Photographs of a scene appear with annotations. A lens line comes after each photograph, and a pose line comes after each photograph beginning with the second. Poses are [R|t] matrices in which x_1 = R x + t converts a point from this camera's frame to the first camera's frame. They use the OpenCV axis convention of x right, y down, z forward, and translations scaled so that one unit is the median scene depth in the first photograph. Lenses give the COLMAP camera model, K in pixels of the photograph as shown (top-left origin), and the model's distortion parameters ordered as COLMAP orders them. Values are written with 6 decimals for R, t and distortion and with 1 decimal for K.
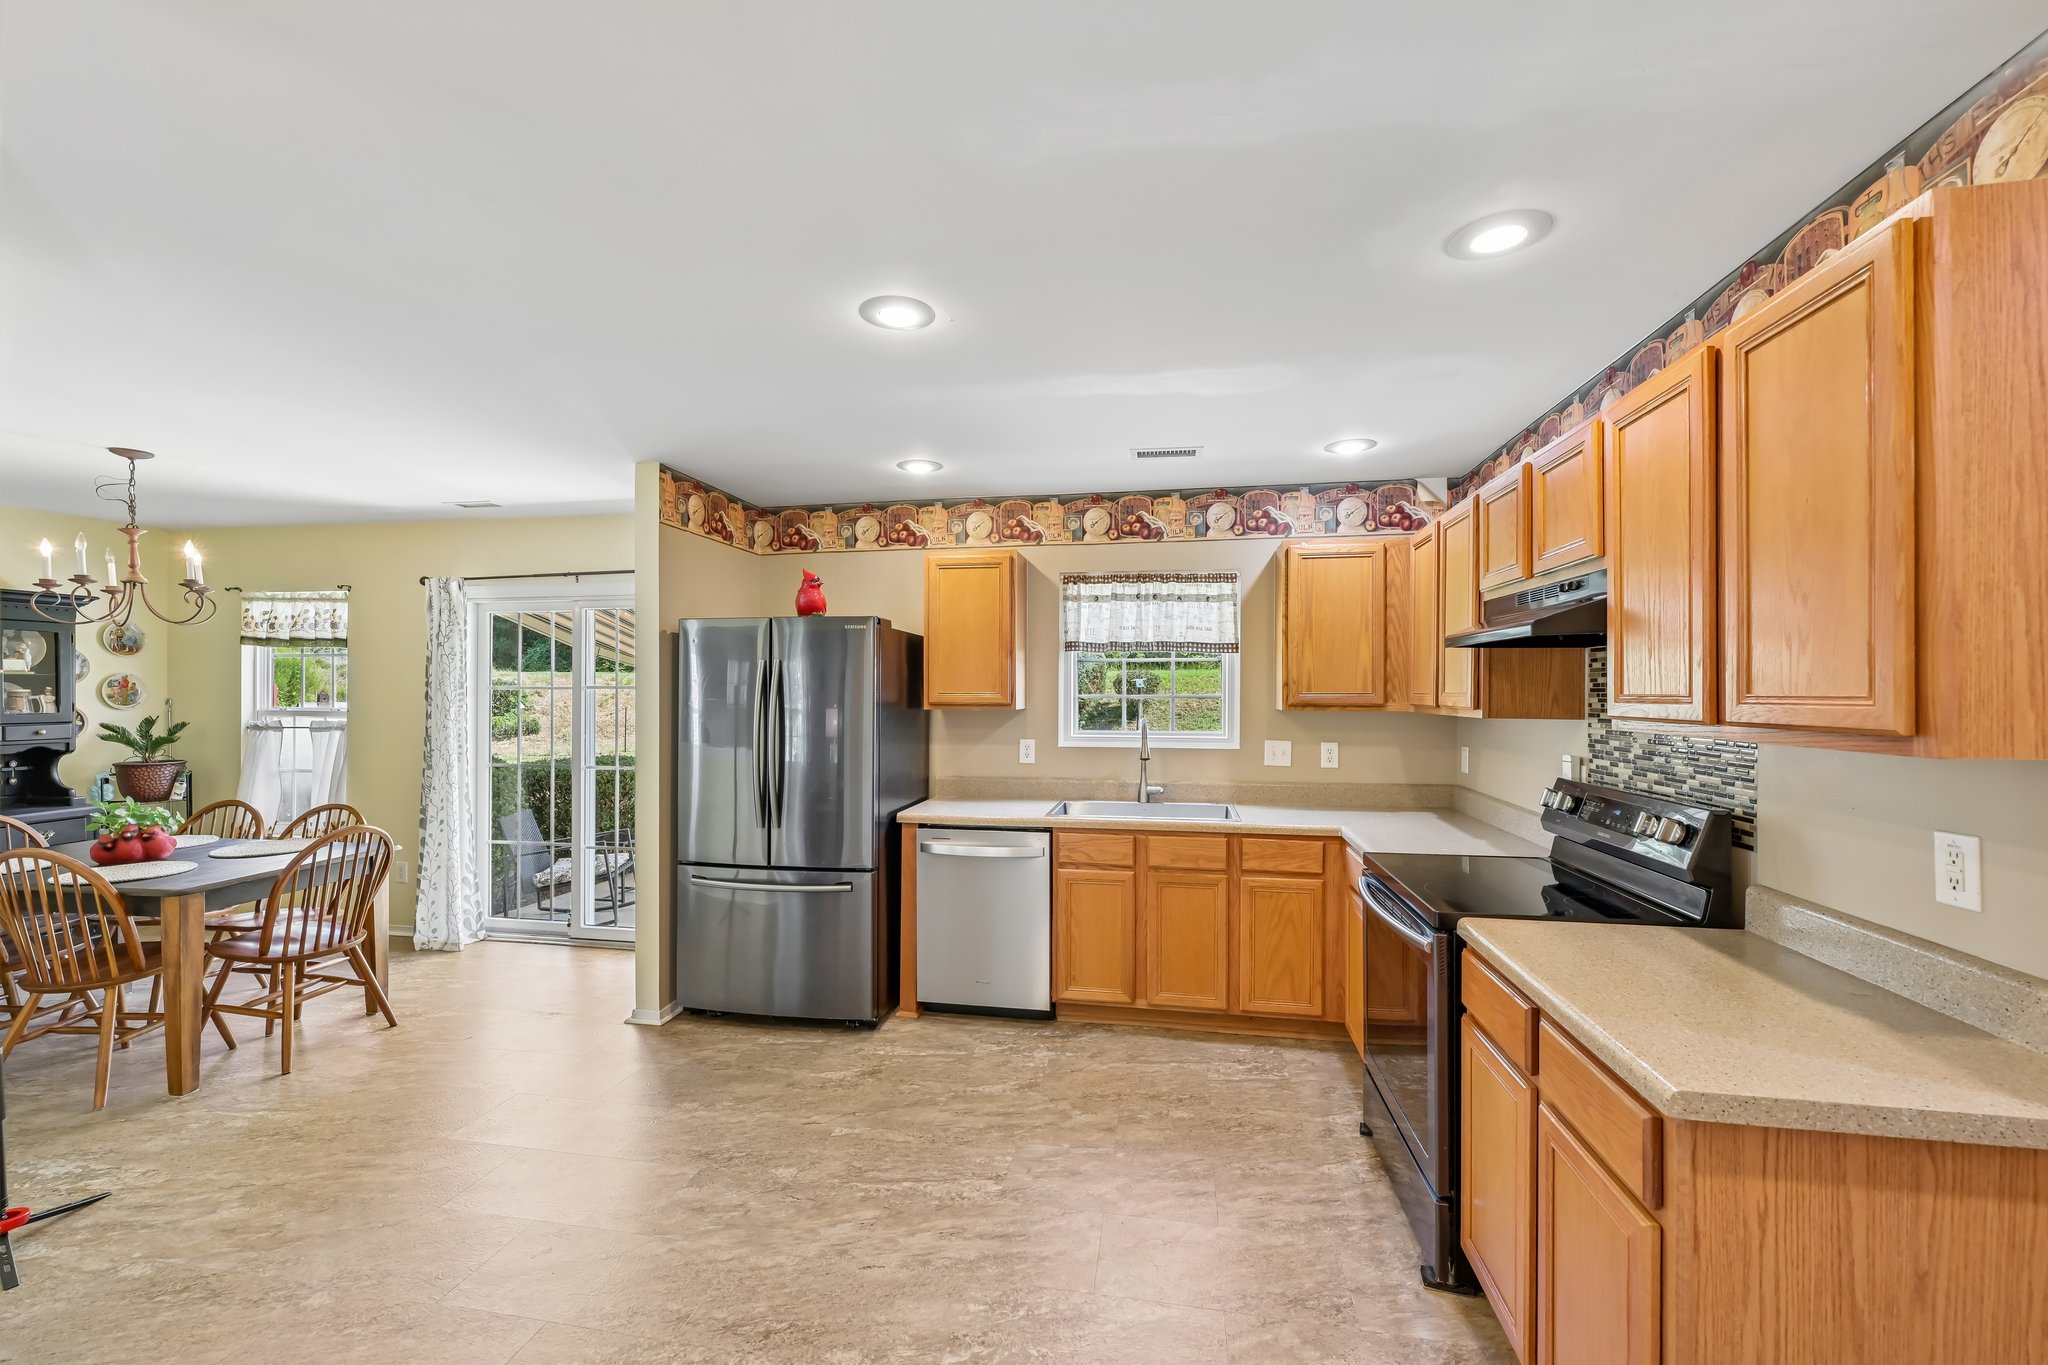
lens RADIAL K [[807.3, 0, 1022.9], [0, 807.3, 691.3], [0, 0, 1]] dist [-0.000523, -0.000313]
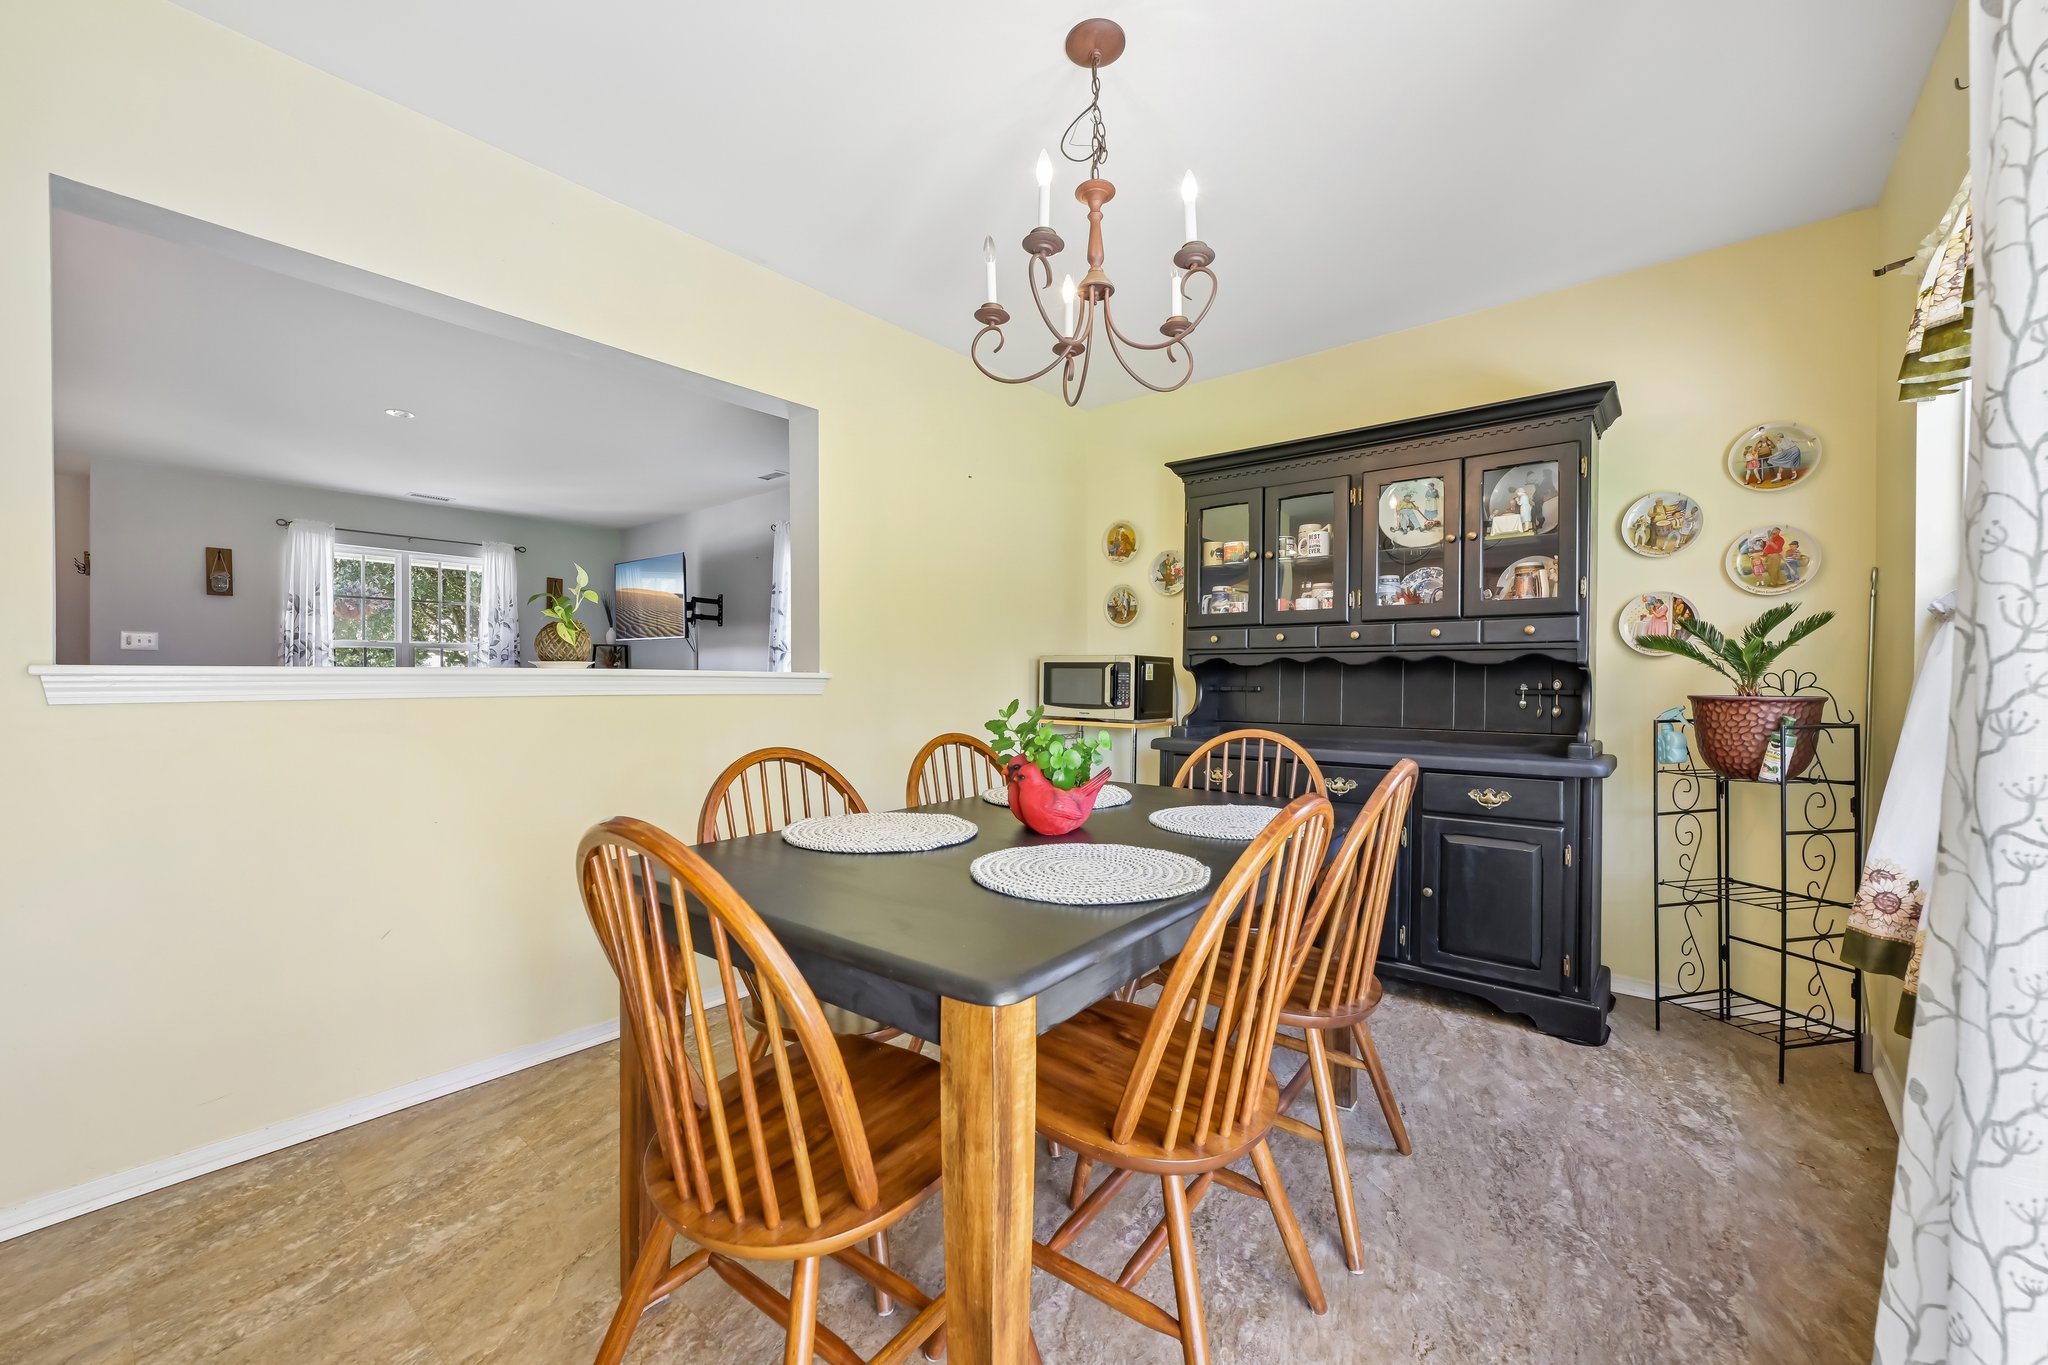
lens RADIAL K [[807.3, 0, 1022.9], [0, 807.3, 691.3], [0, 0, 1]] dist [-0.000523, -0.000313]
pose [[-0.499038, -0.000144, -0.866580, -0.699800], [-0.003310, 0.999993, 0.001739, 0.133015], [0.866574, 0.003736, -0.499035, 1.348124]]
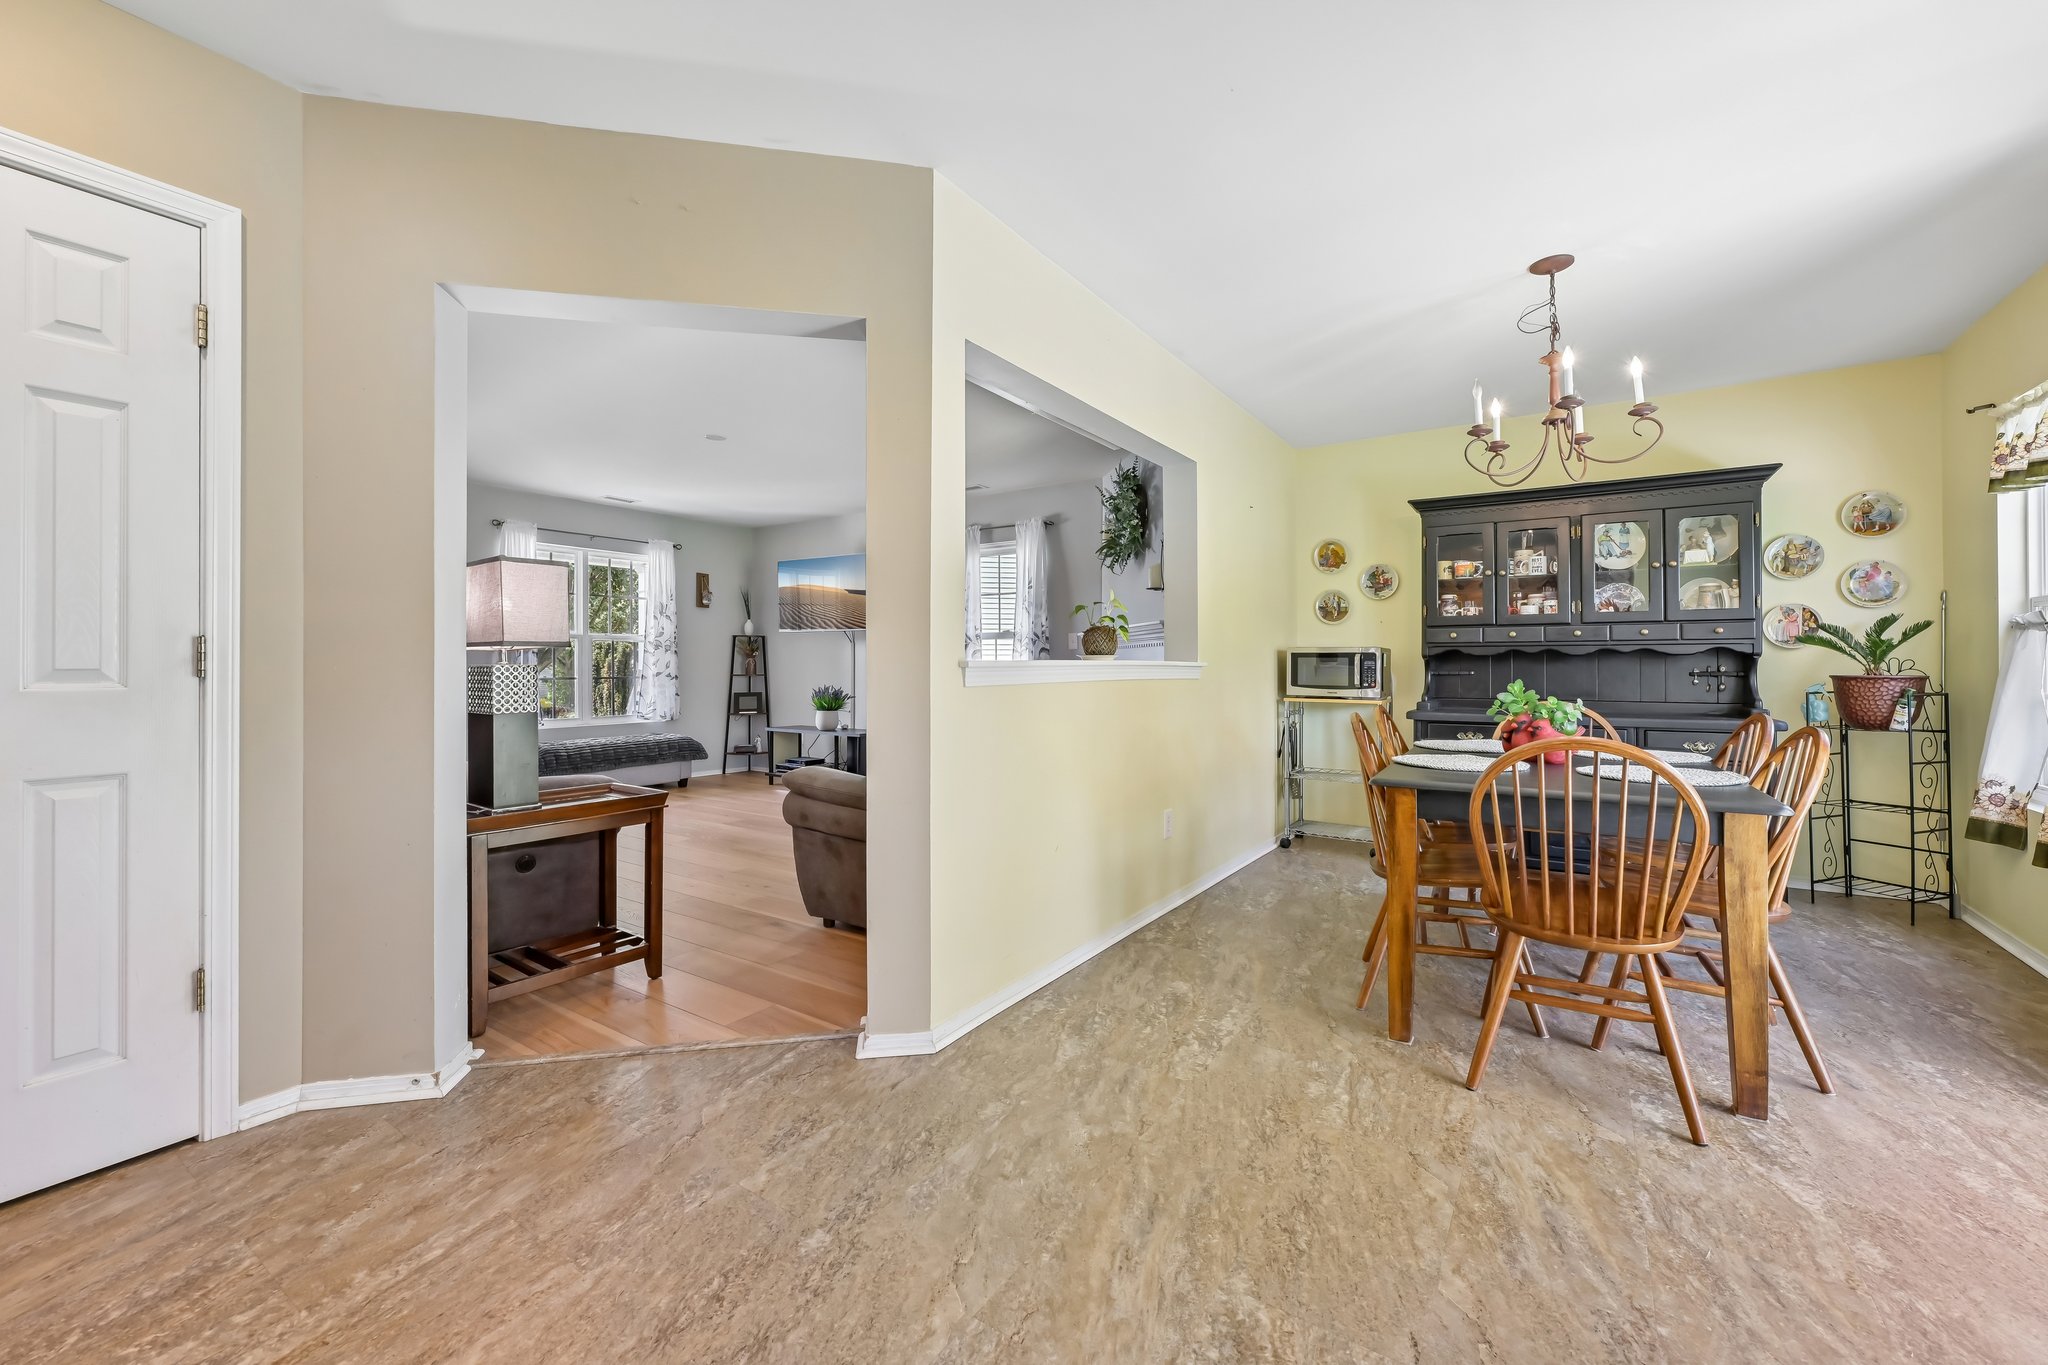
lens RADIAL K [[816.4, 0, 1026.7], [0, 816.4, 666.0], [0, 0, 1]] dist [0.001370, 0.000344]
pose [[-0.409050, -0.009423, -0.912463, -0.148247], [0.003278, 0.999925, -0.011795, 0.133215], [0.912506, -0.007816, -0.408988, 0.940610]]
